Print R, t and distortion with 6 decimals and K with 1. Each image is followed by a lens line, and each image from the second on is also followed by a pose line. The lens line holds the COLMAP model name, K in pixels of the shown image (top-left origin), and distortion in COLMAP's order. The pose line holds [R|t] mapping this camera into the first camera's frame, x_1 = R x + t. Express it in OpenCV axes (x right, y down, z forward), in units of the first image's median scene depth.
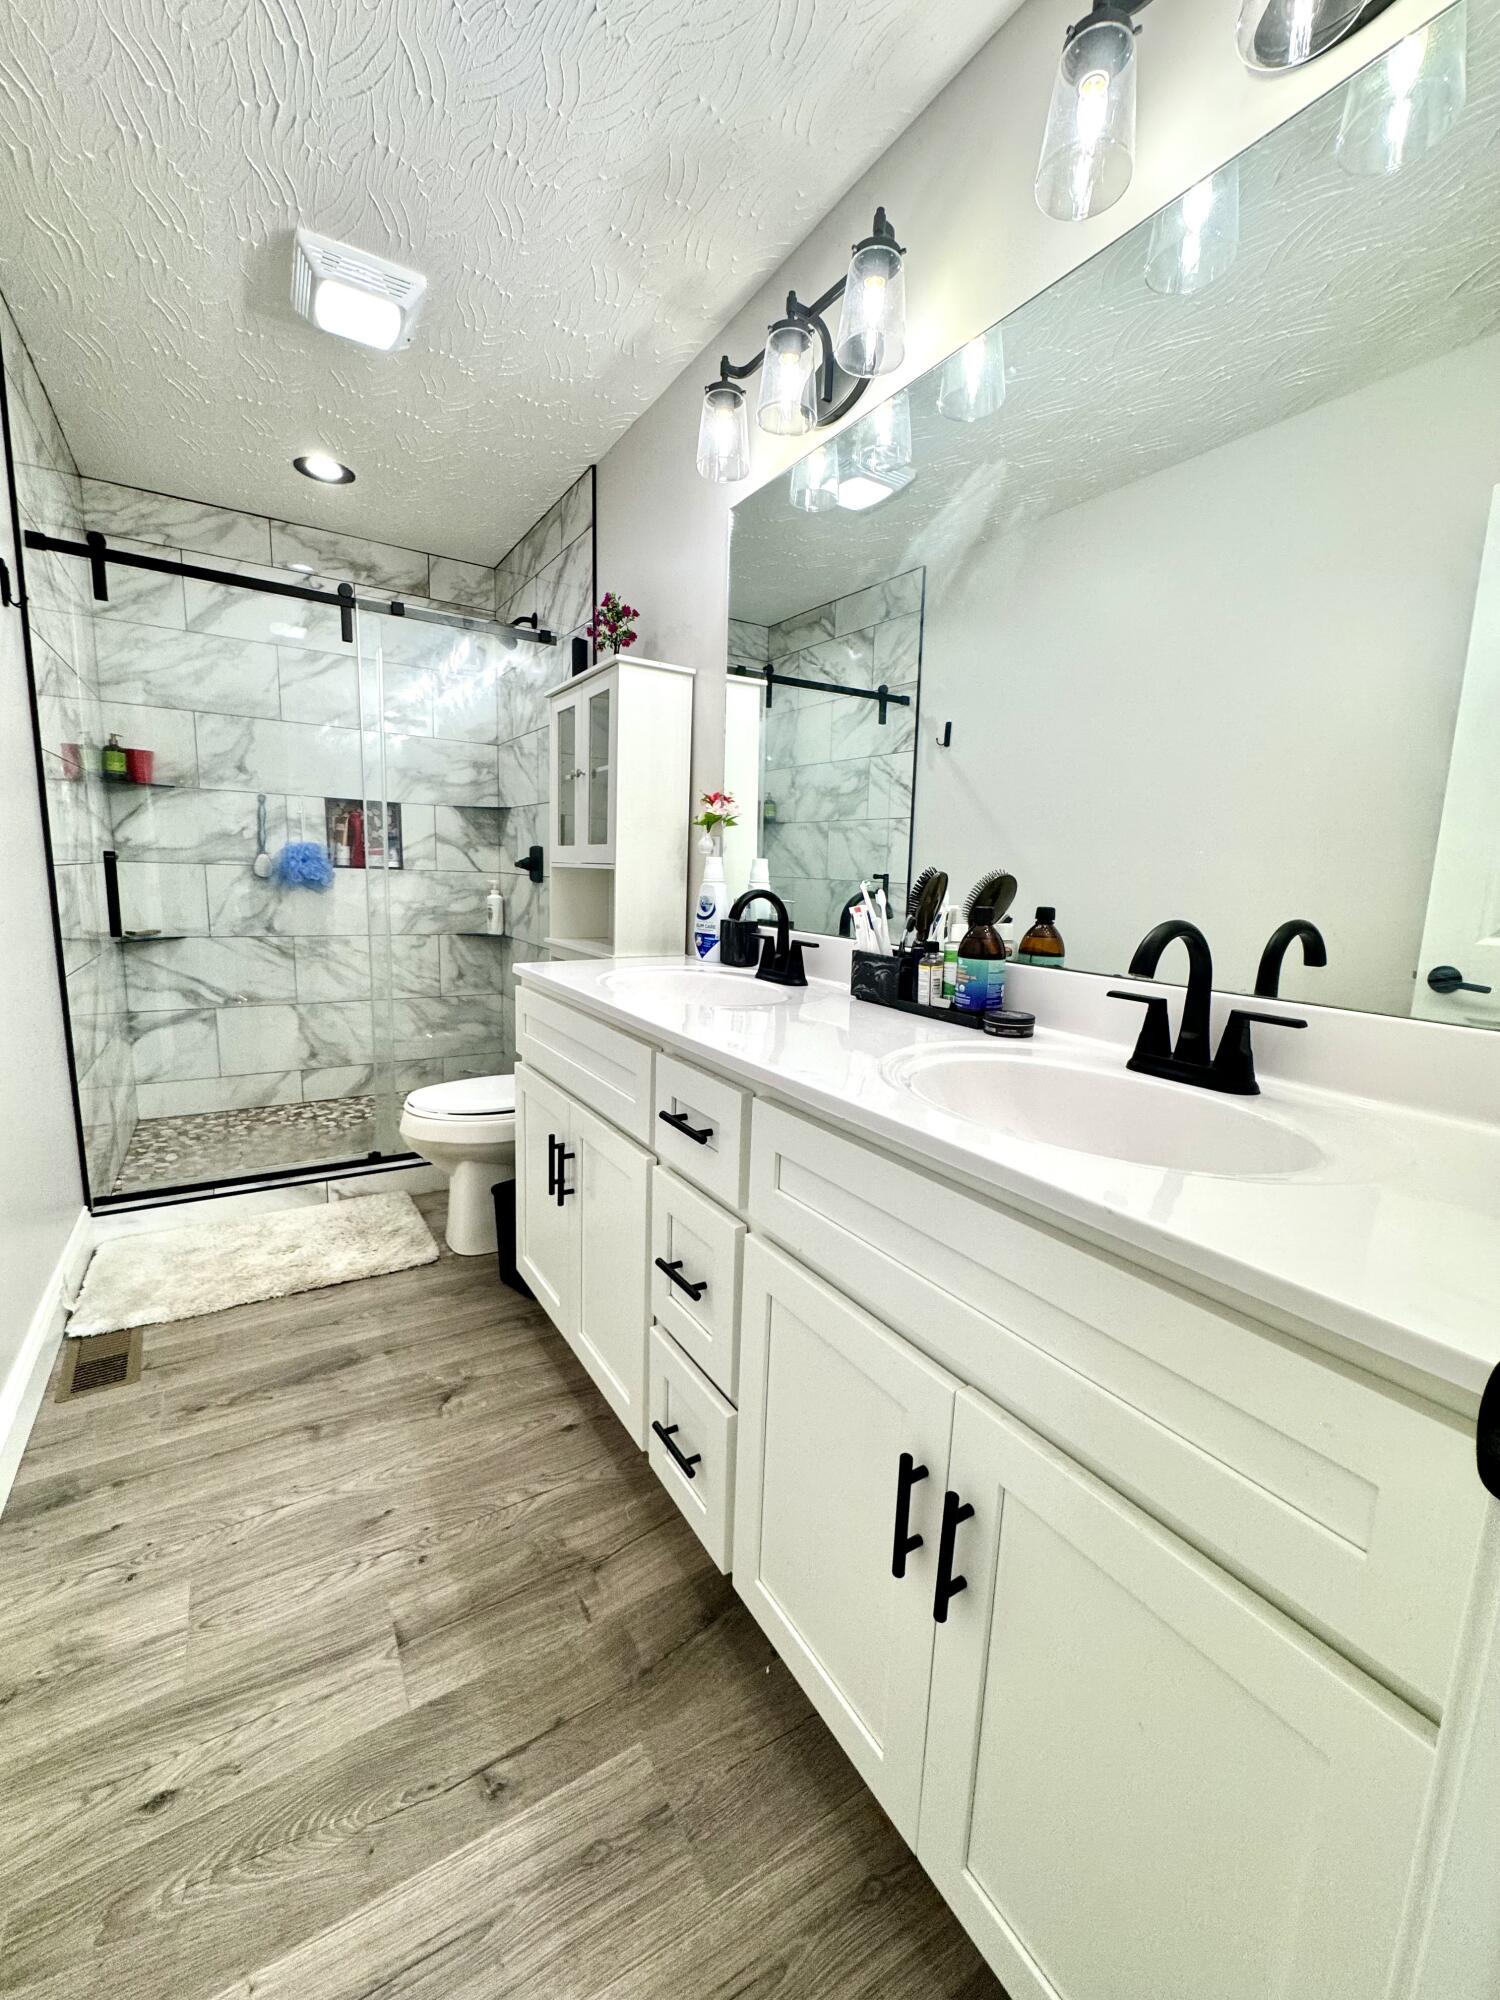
lens RADIAL K [[796.2, 0, 747.9], [0, 796.2, 1002.6], [0, 0, 1]] dist [-0.002371, -0.000647]
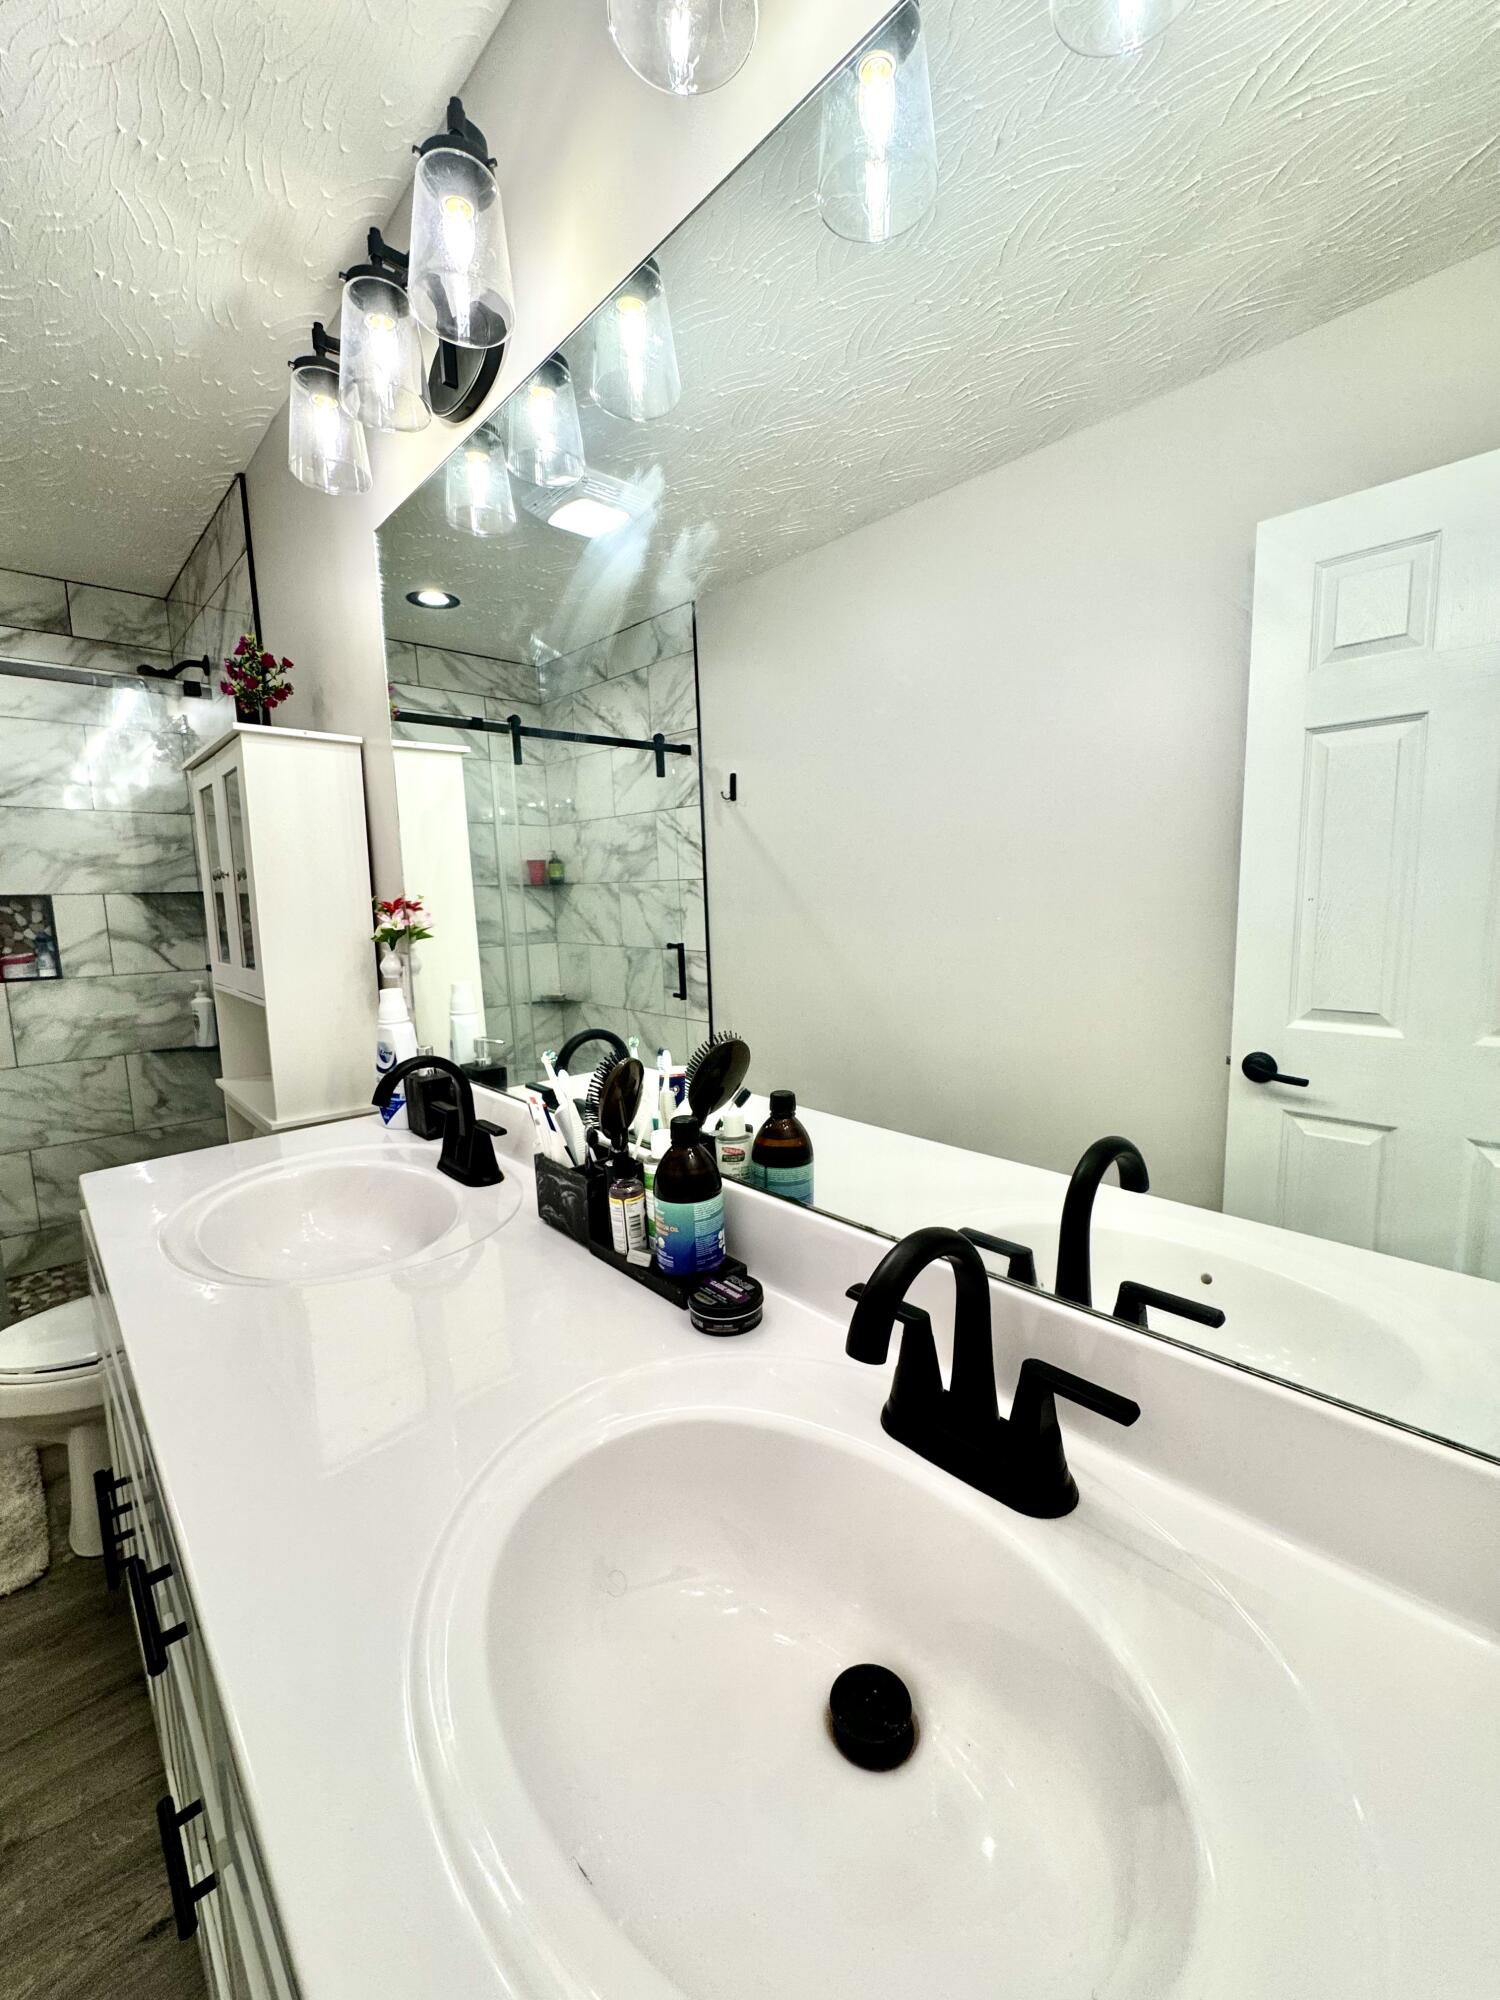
lens RADIAL K [[796.2, 0, 753.0], [0, 796.2, 997.4], [0, 0, 1]] dist [-0.002371, -0.000647]
pose [[0.980250, -0.078529, 0.181503, 0.089608], [0.084576, 0.996083, -0.025805, -0.074379], [-0.178766, 0.040646, 0.983052, 0.121397]]
